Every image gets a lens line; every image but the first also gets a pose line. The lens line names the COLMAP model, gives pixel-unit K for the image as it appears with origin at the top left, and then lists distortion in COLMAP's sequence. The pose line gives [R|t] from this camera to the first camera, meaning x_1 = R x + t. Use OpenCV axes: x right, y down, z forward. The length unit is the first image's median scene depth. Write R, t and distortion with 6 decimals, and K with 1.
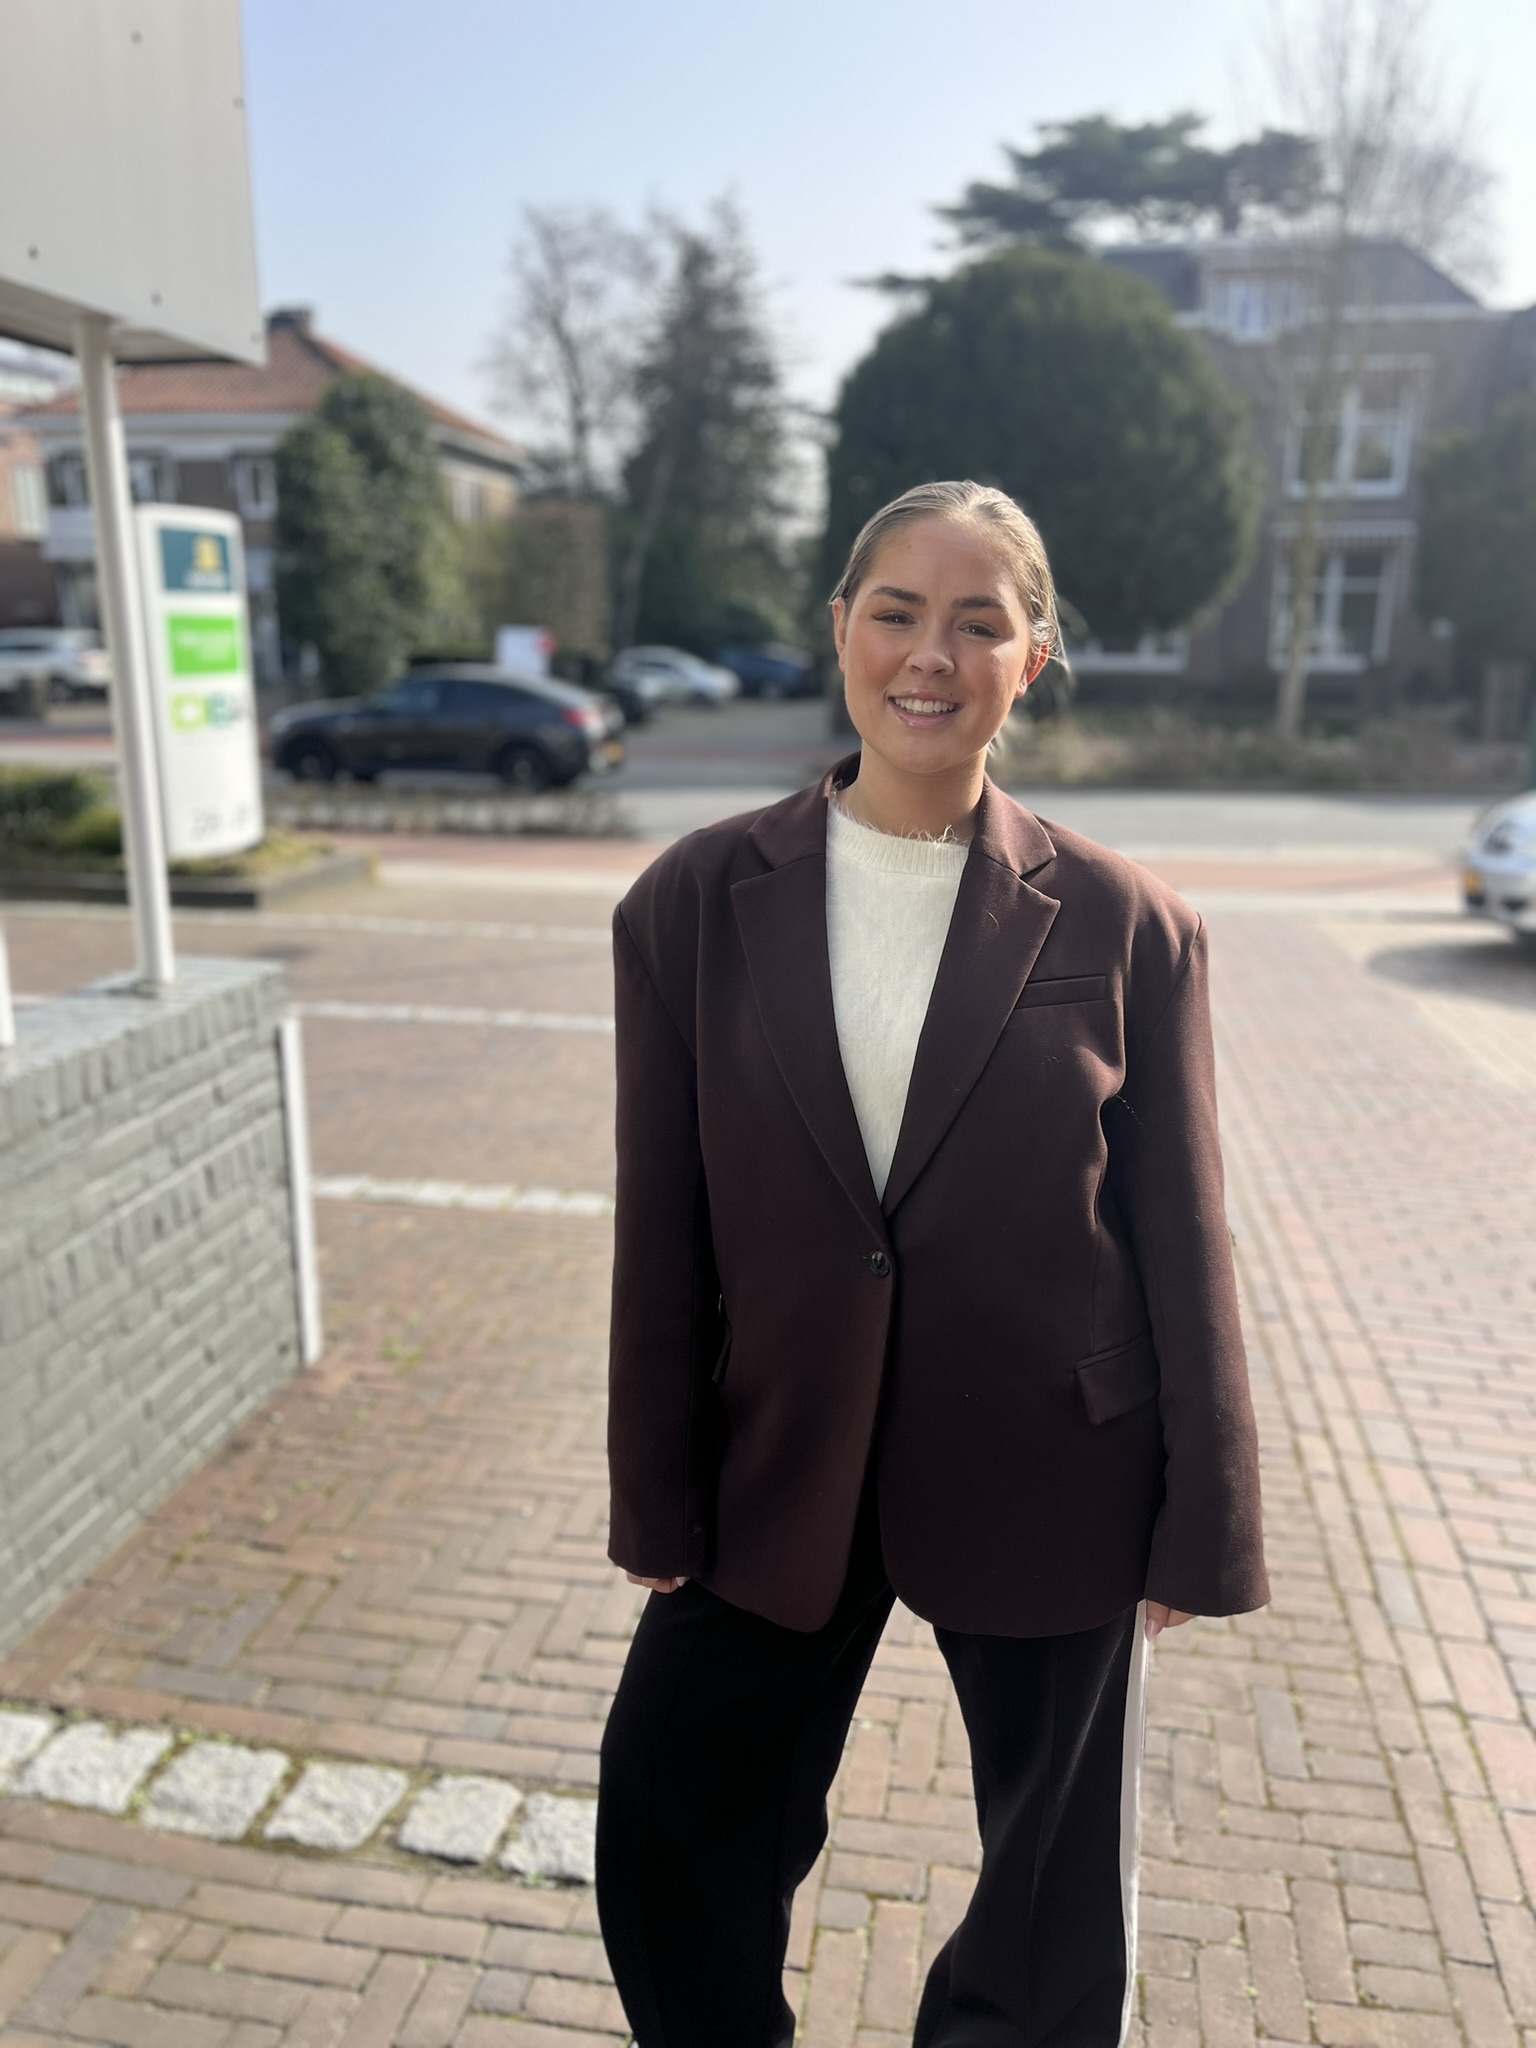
lens RADIAL K [[1559.0, 0, 768.0], [0, 1559.0, 1024.0], [0, 0, 1]] dist [0.001866, 0.002617]
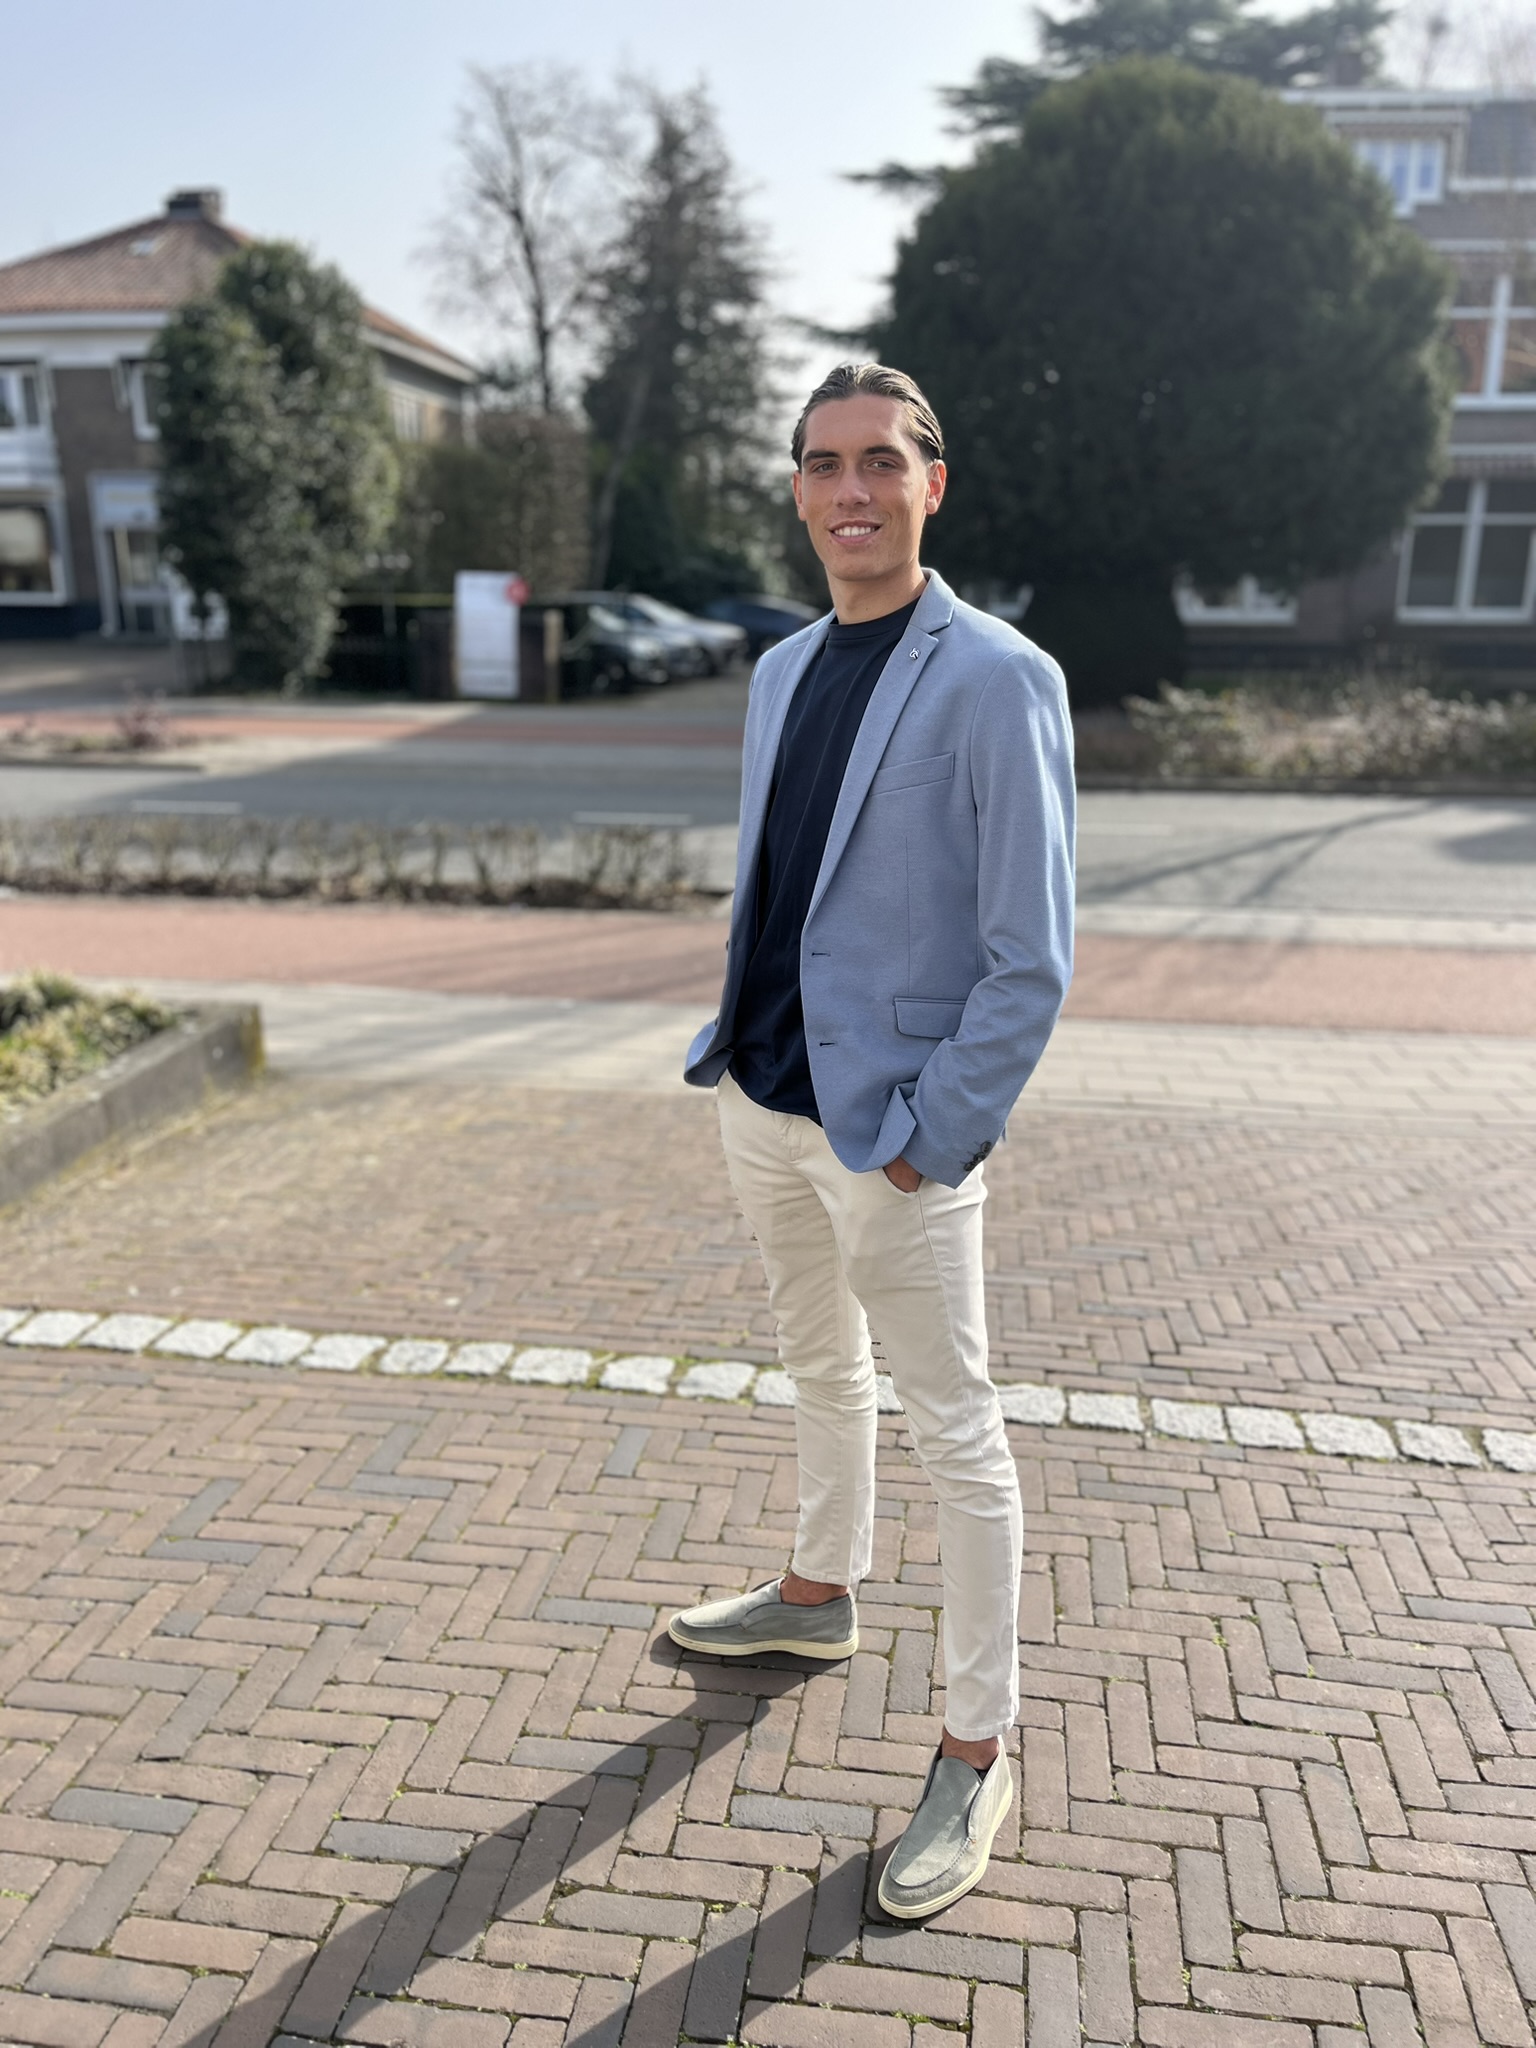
lens RADIAL K [[1440.9, 0, 768.0], [0, 1440.9, 1024.0], [0, 0, 1]] dist [-0.000747, -0.003381]
pose [[0.998734, -0.013164, 0.048555, -0.041330], [0.010870, 0.998826, 0.047211, -0.044523], [-0.049120, -0.046624, 0.997704, 0.197128]]
